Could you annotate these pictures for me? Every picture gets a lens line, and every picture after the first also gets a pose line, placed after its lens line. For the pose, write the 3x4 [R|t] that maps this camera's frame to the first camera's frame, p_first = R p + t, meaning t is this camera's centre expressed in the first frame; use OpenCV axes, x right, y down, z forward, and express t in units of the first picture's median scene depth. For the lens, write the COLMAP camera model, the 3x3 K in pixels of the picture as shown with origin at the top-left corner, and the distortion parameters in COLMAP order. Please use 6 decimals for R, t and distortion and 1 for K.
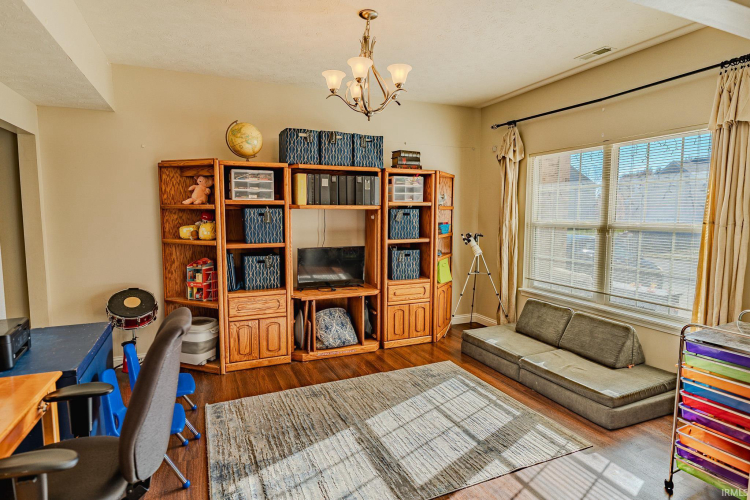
lens RADIAL K [[408.8, 0, 372.0], [0, 408.8, 247.2], [0, 0, 1]] dist [0.049839, -0.035852]
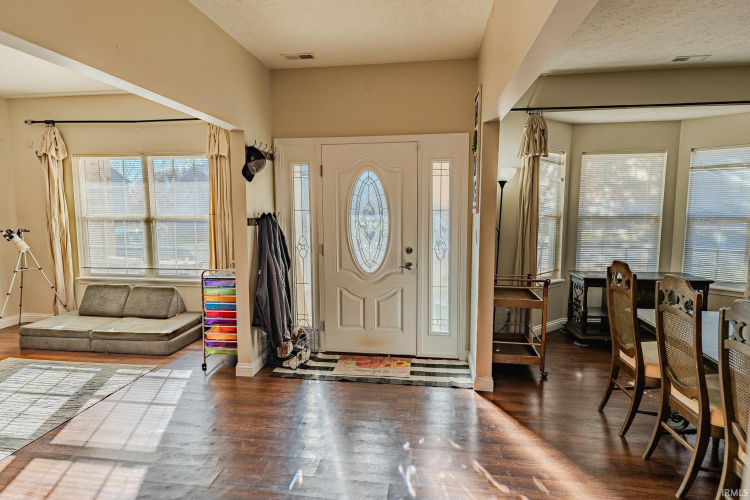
lens RADIAL K [[408.8, 0, 372.0], [0, 408.8, 247.2], [0, 0, 1]] dist [0.049839, -0.035852]
pose [[0.522592, -0.087840, 0.848046, -0.190868], [0.075523, 0.995538, 0.056577, 0.020979], [-0.849231, 0.034480, 0.526894, -0.294088]]
